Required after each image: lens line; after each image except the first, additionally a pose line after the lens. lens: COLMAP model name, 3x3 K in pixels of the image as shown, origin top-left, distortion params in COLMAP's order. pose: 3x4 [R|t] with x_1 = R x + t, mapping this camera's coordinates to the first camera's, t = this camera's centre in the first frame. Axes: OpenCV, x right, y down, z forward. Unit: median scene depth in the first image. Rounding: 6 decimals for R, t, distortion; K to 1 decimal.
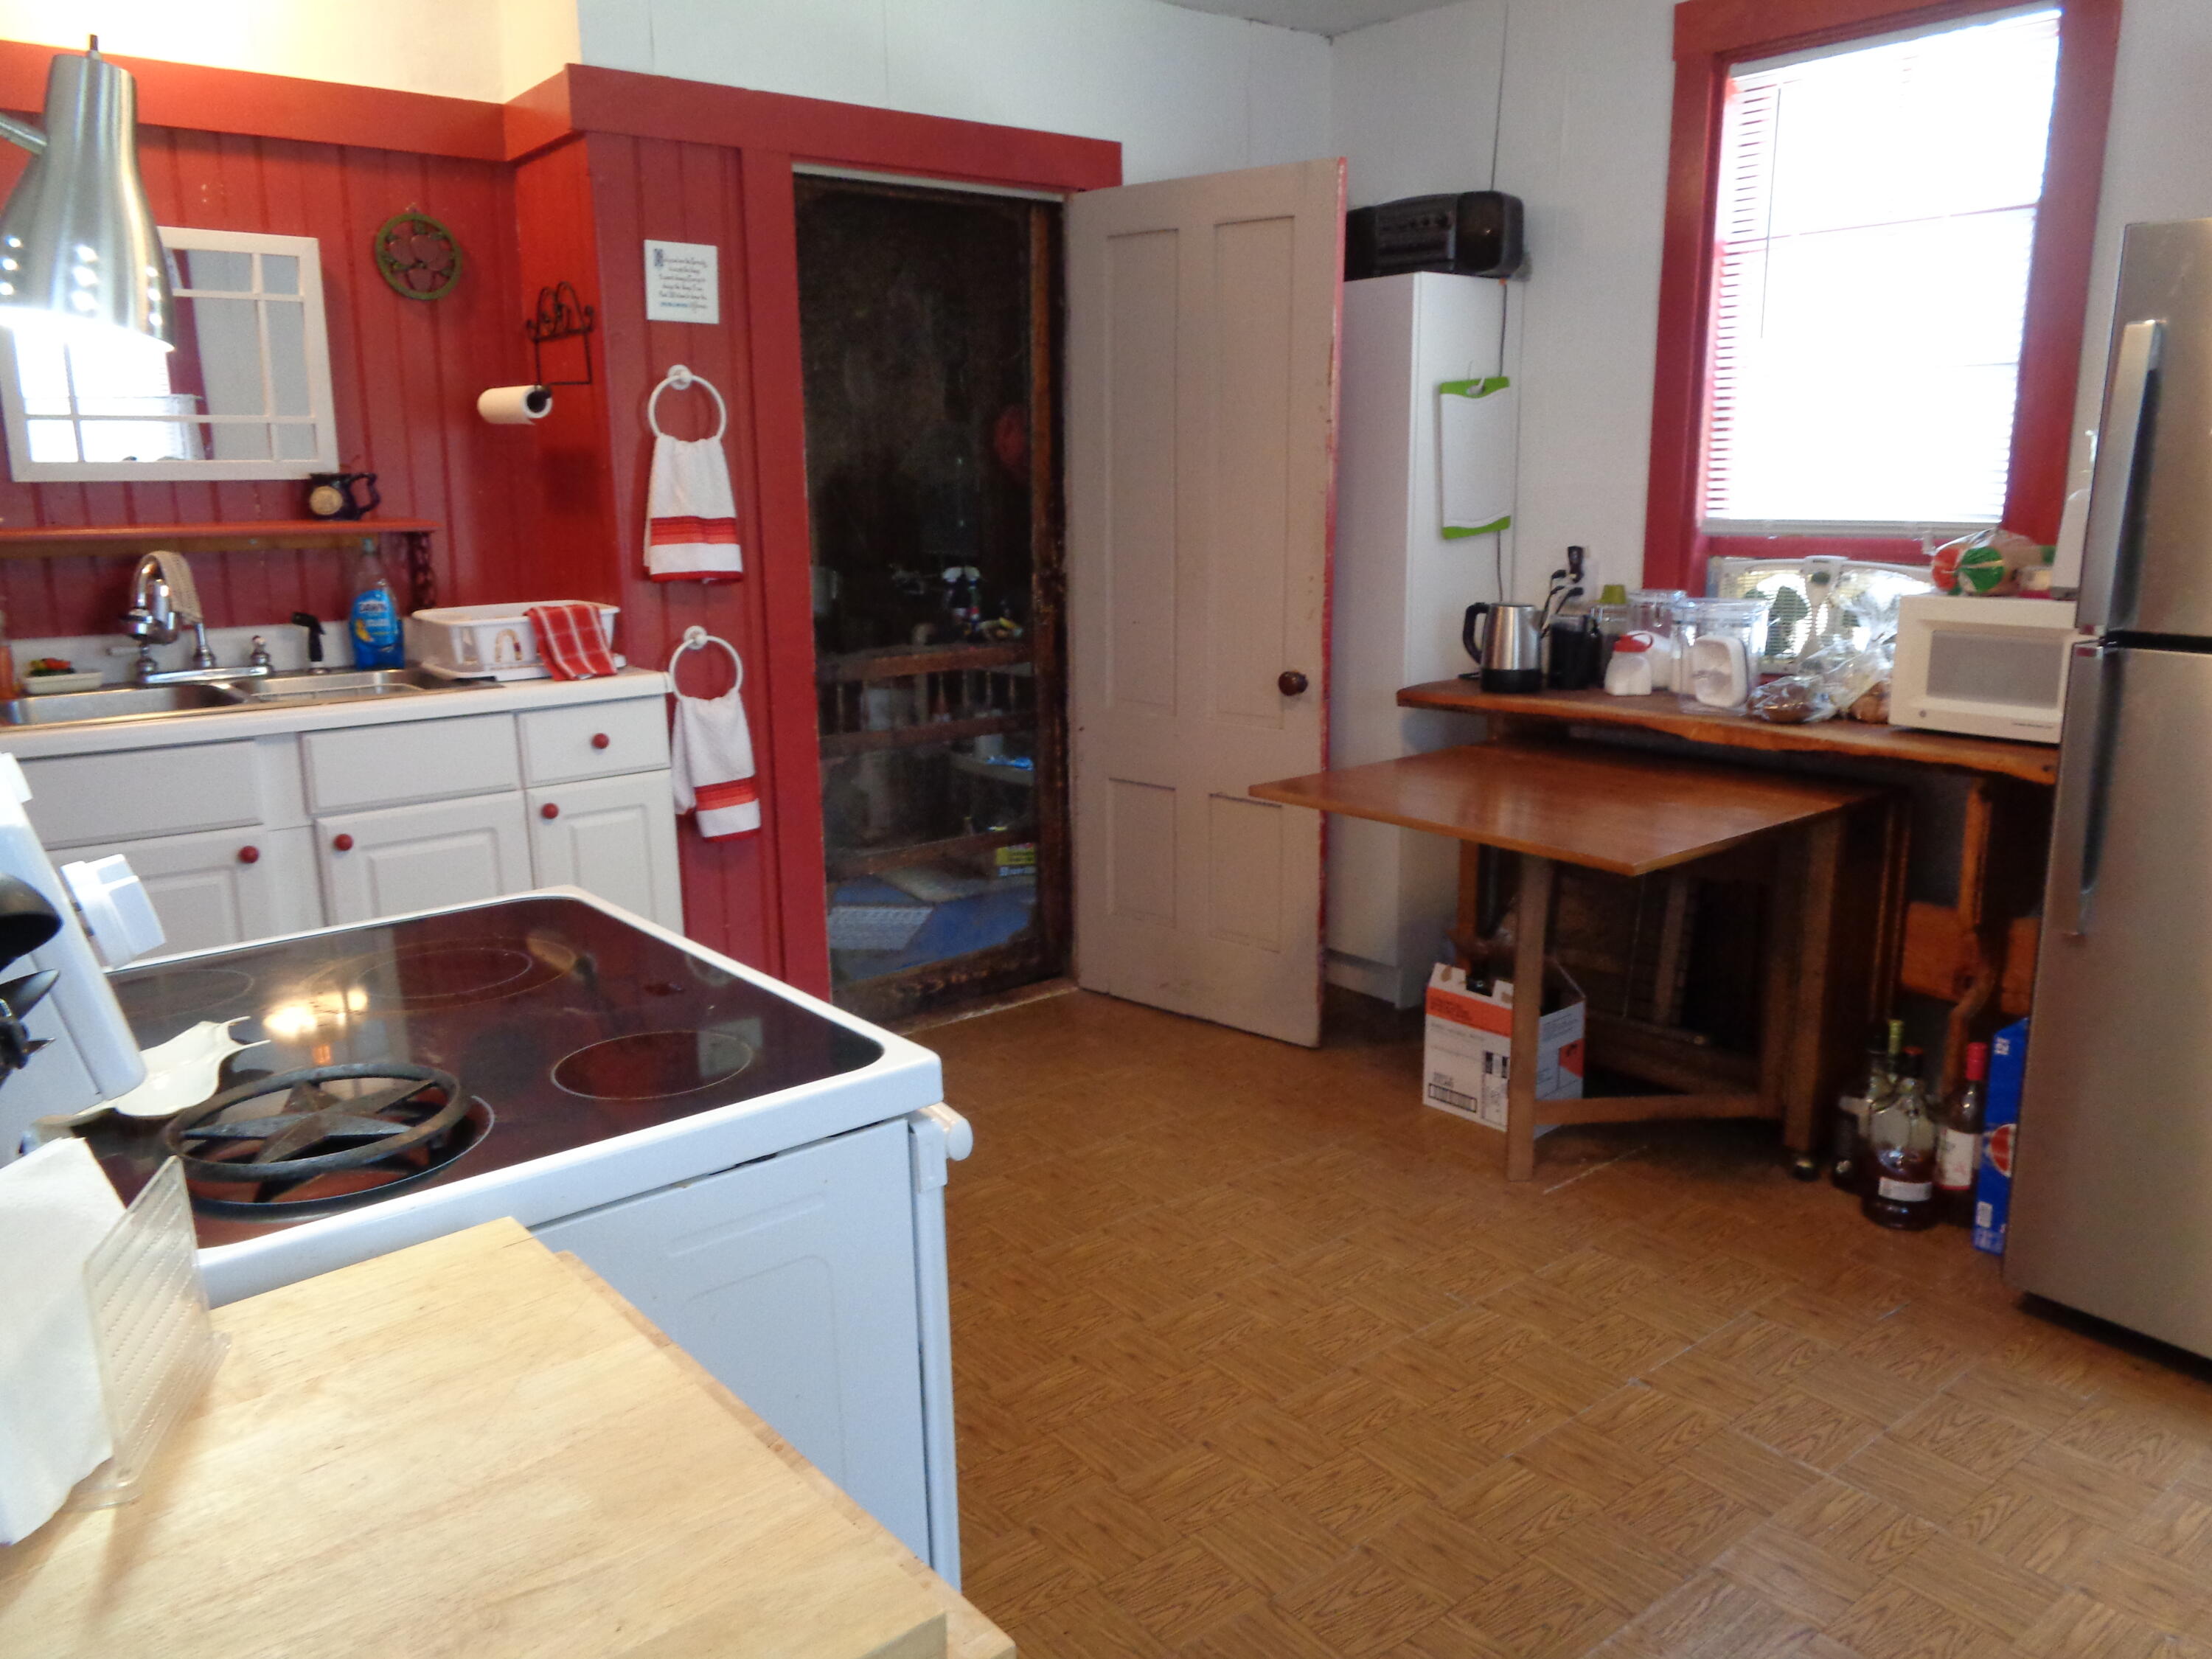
lens RADIAL K [[1679.5, 0, 1116.6], [0, 1679.5, 825.9], [0, 0, 1]] dist [0.011099, 0.004411]
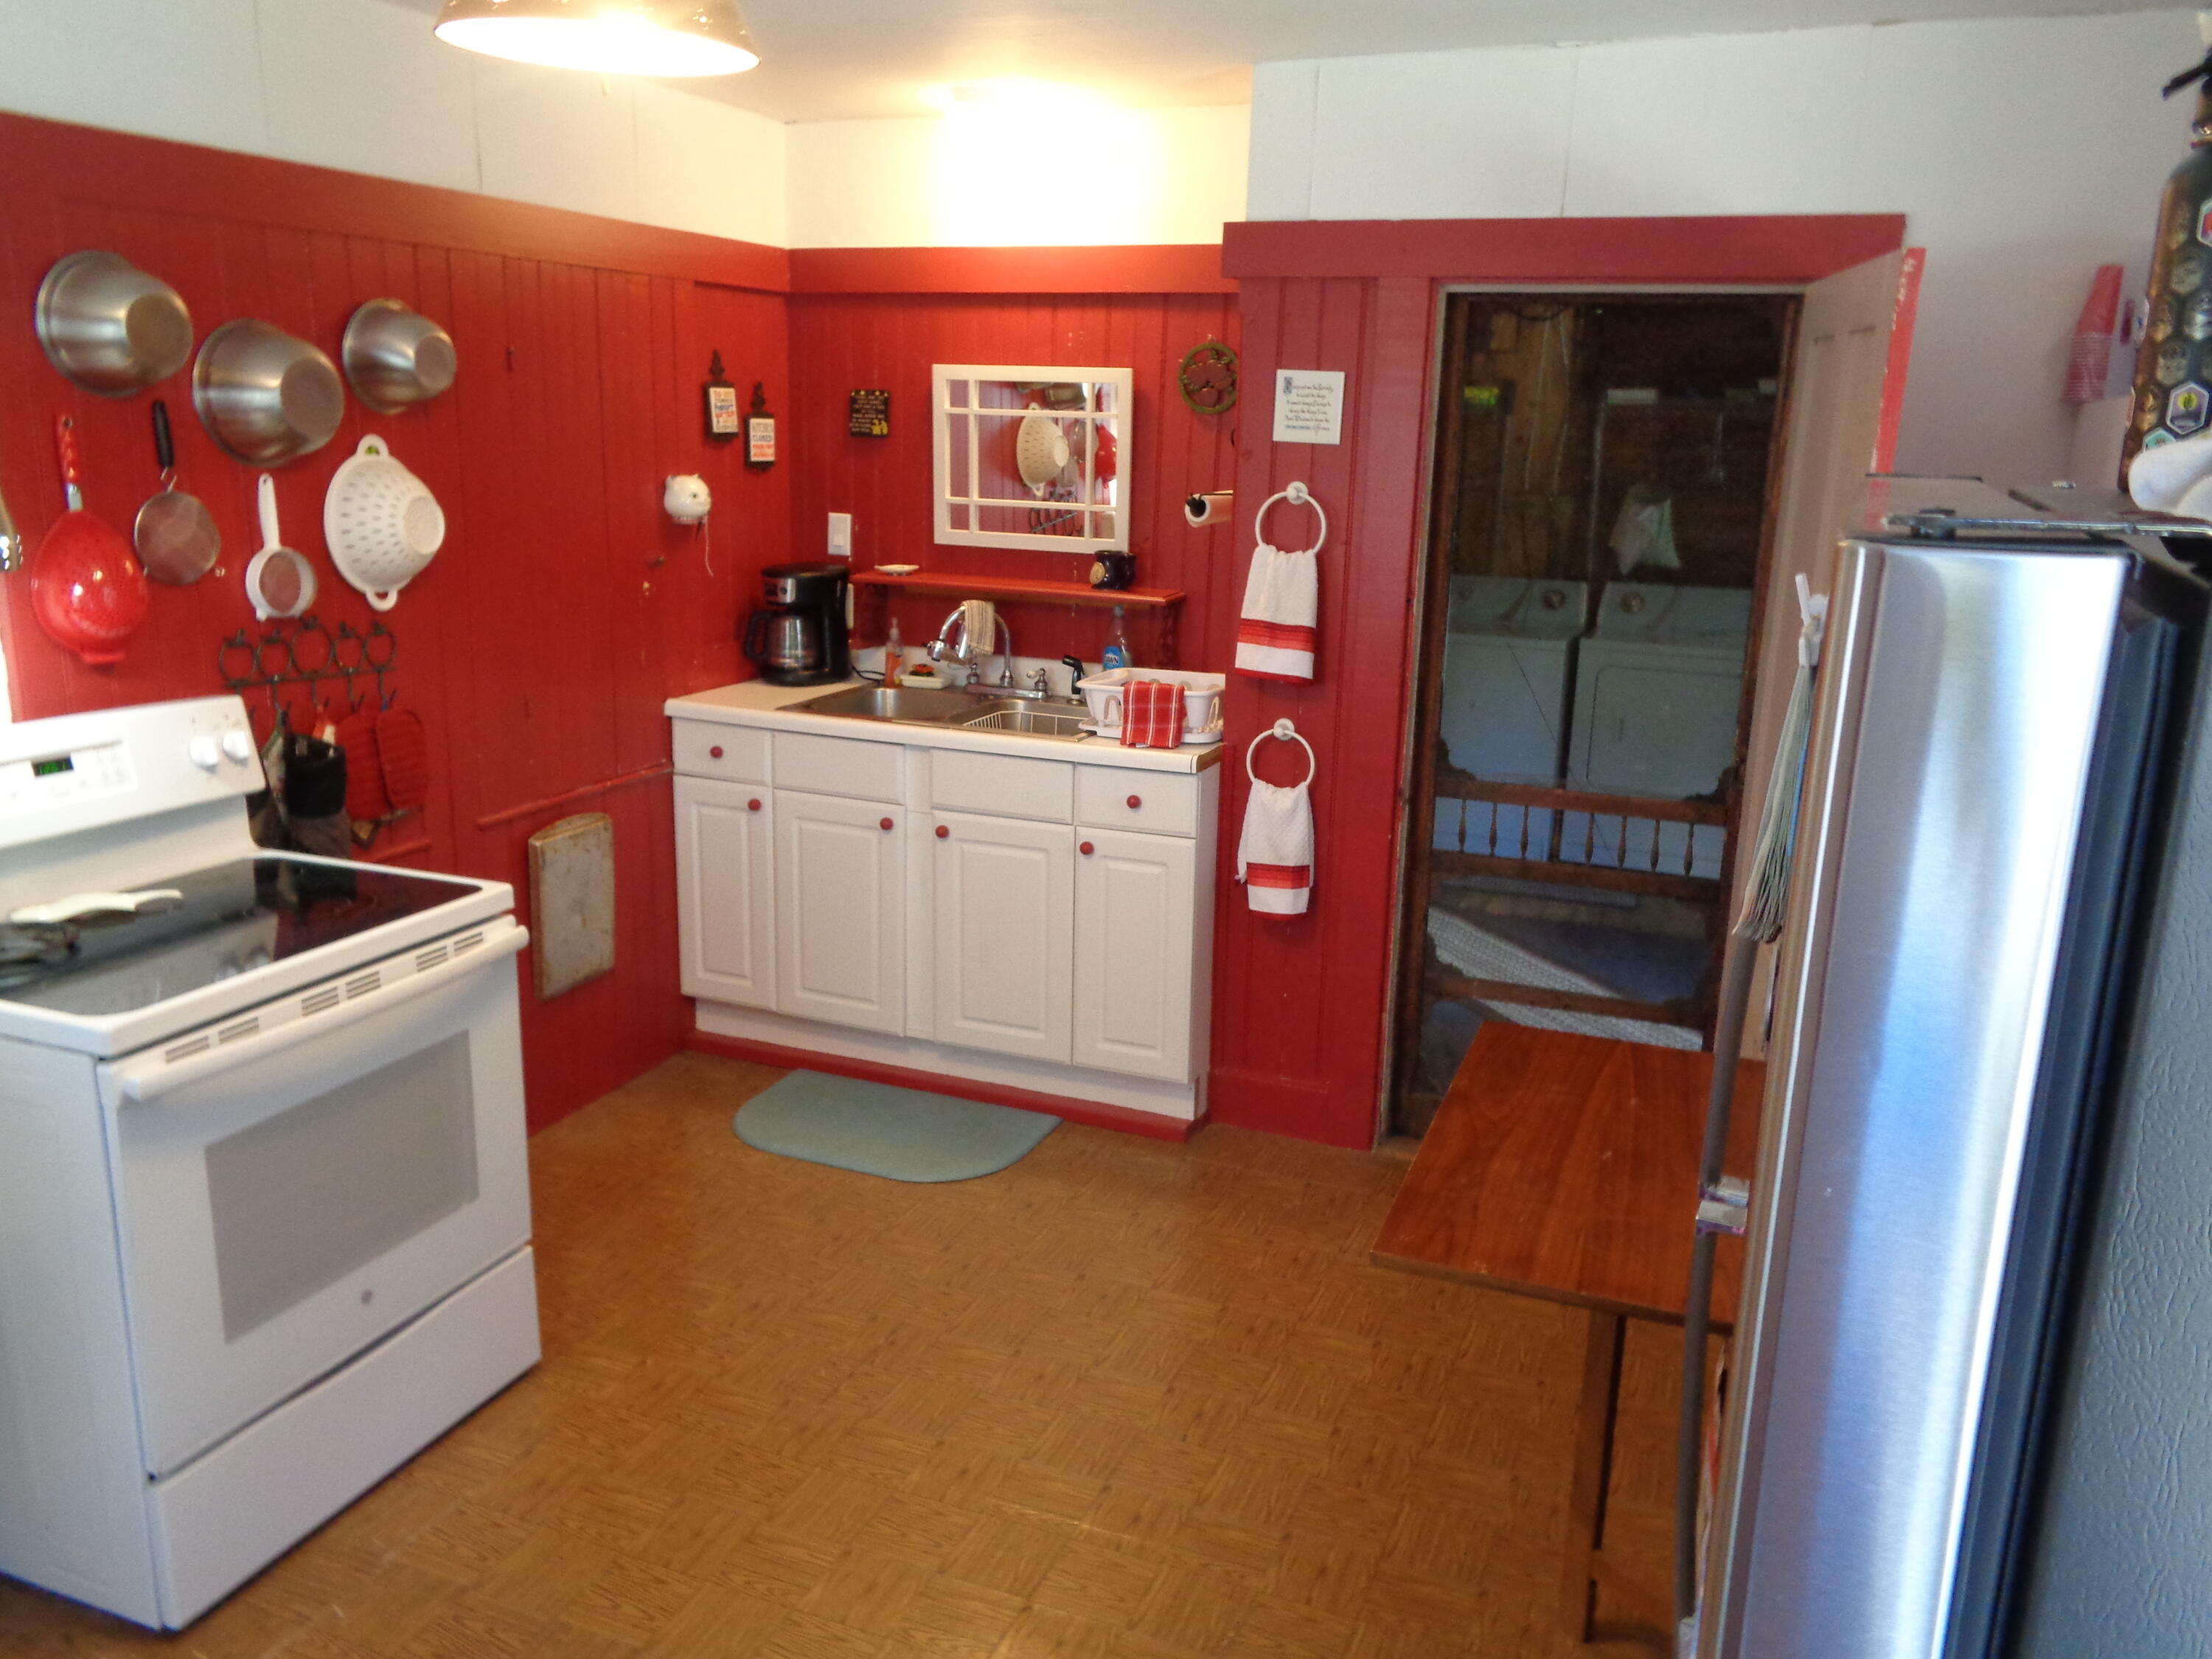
lens RADIAL K [[1679.5, 0, 1103.2], [0, 1679.5, 834.1], [0, 0, 1]] dist [0.011099, 0.004411]
pose [[0.466187, 0.238657, -0.851888, 0.661855], [-0.213660, 0.964795, 0.153365, -0.196108], [0.858498, 0.110518, 0.500766, 0.379287]]
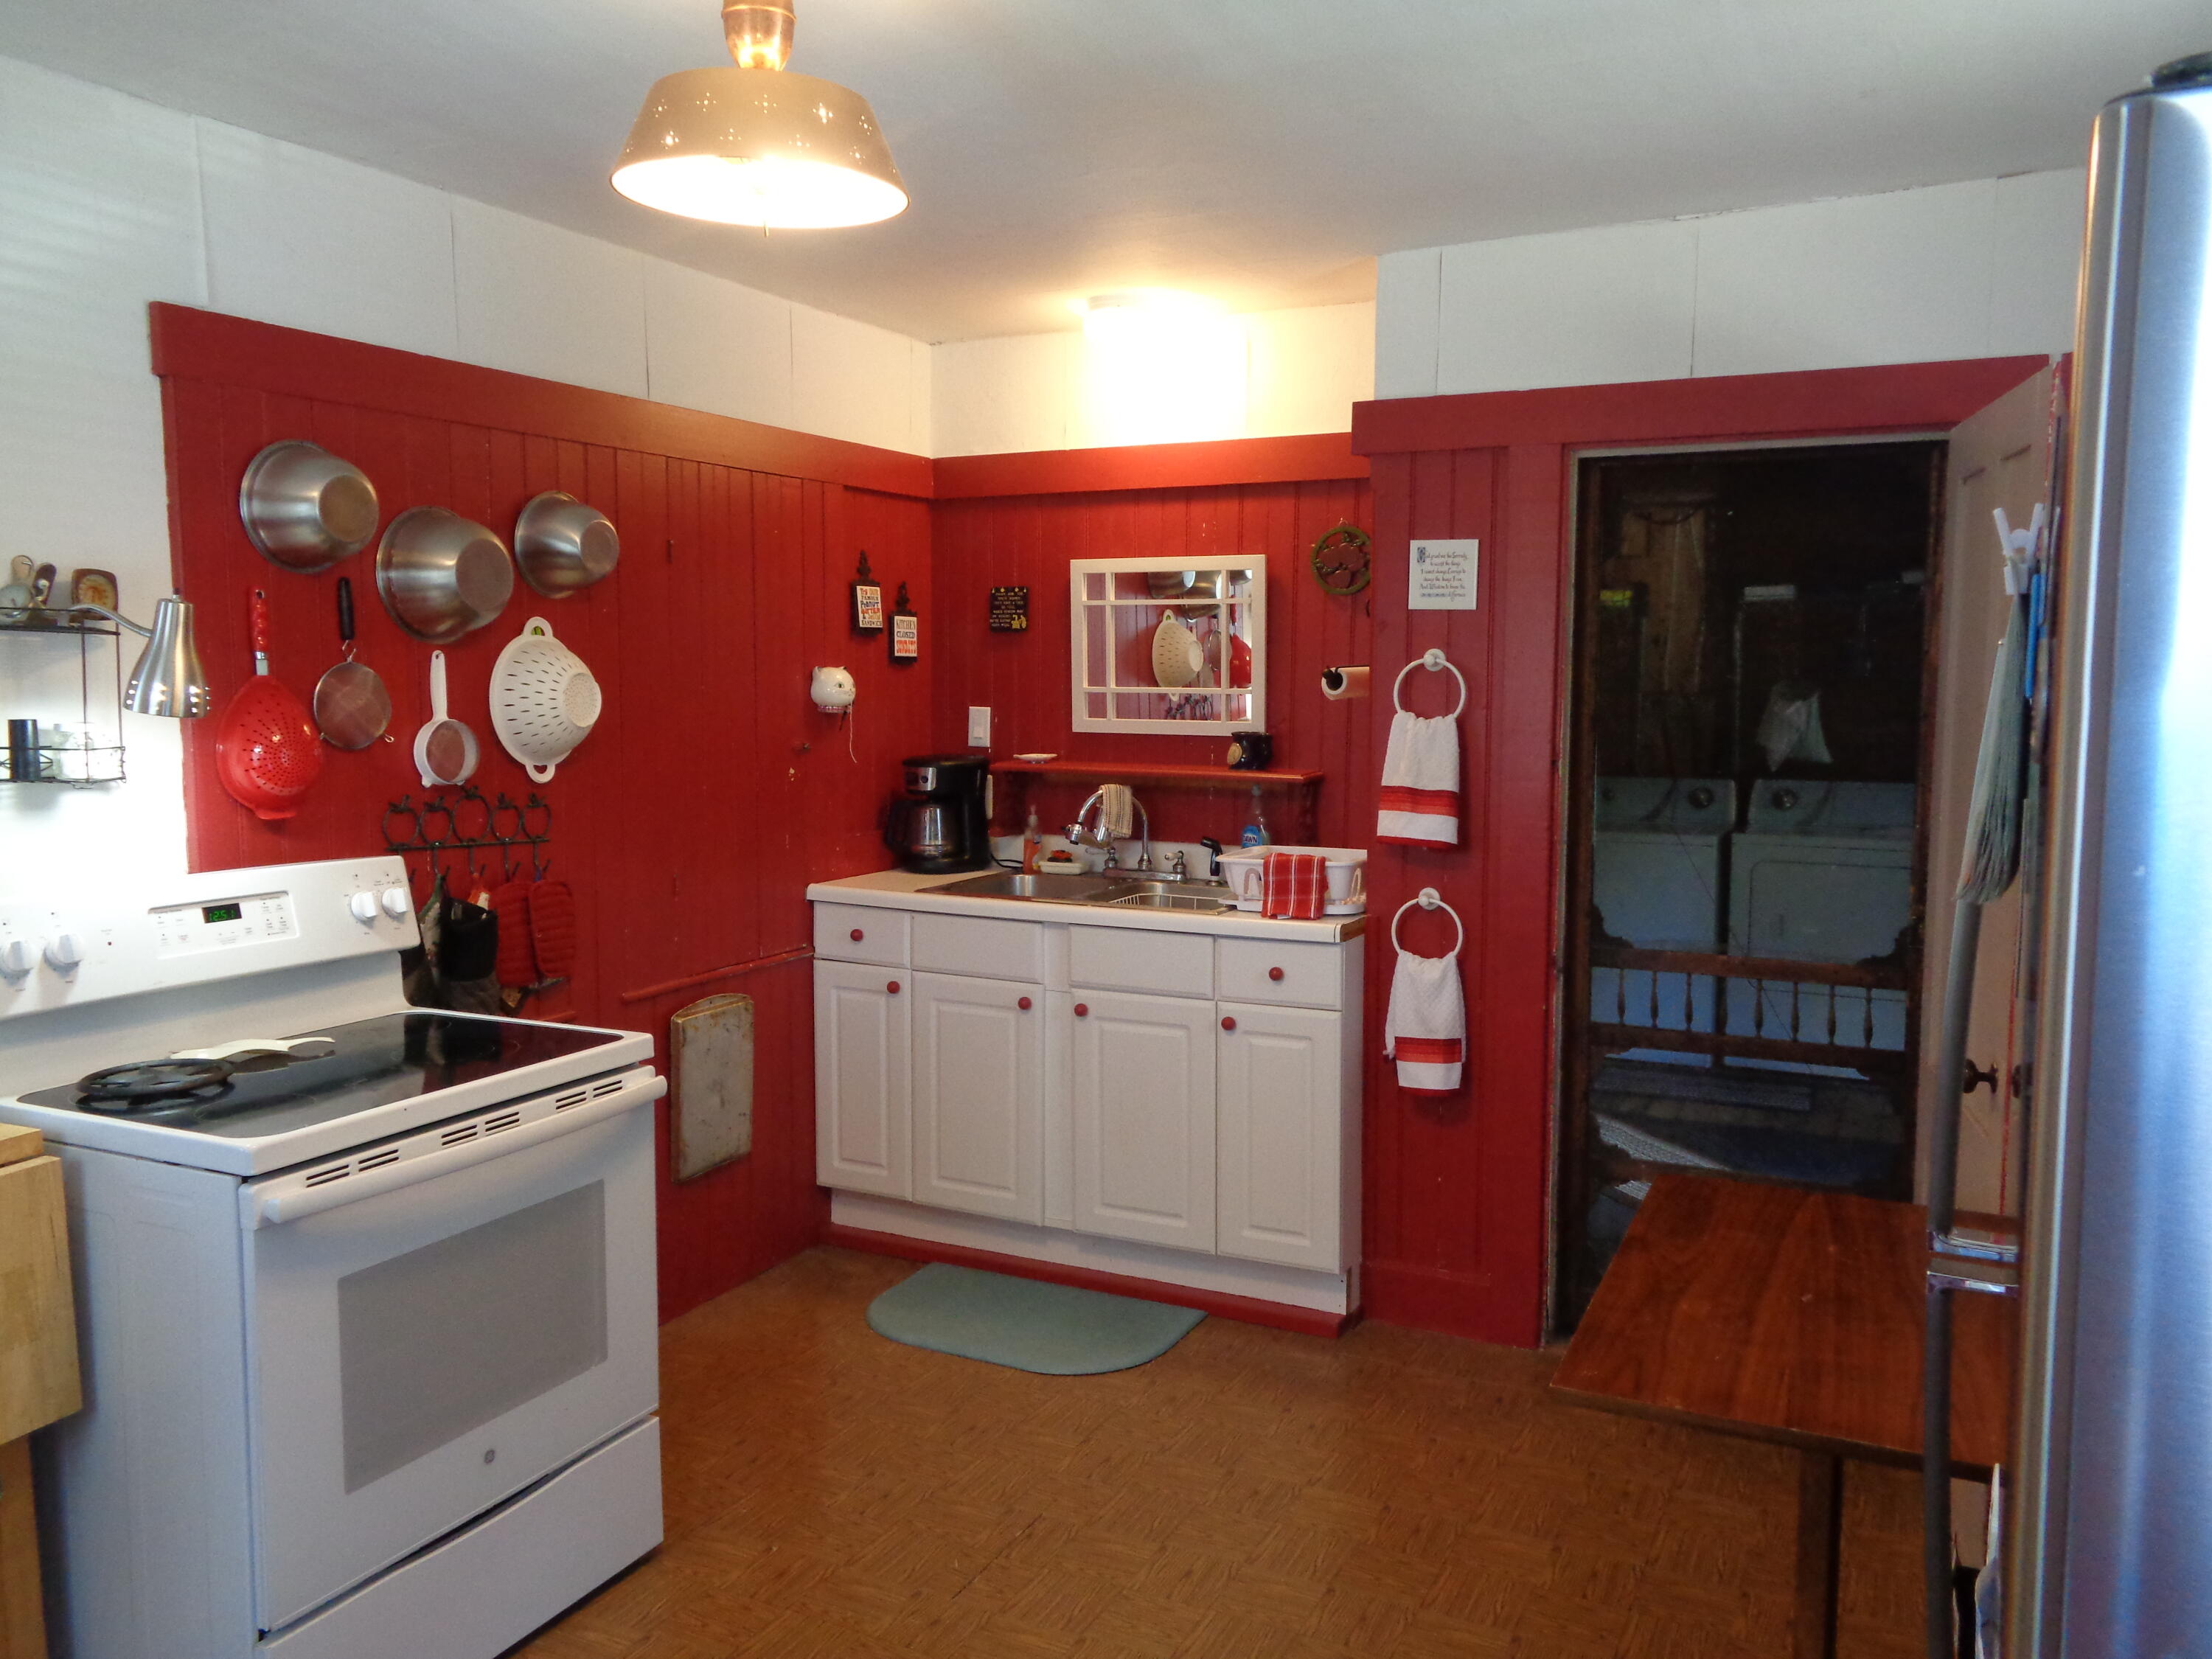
lens RADIAL K [[1679.5, 0, 1102.0], [0, 1679.5, 828.9], [0, 0, 1]] dist [0.011099, 0.004411]
pose [[0.396177, 0.100457, -0.912662, 0.656659], [-0.196880, 0.980171, 0.022424, -0.143868], [0.896818, 0.170801, 0.408099, 0.390849]]
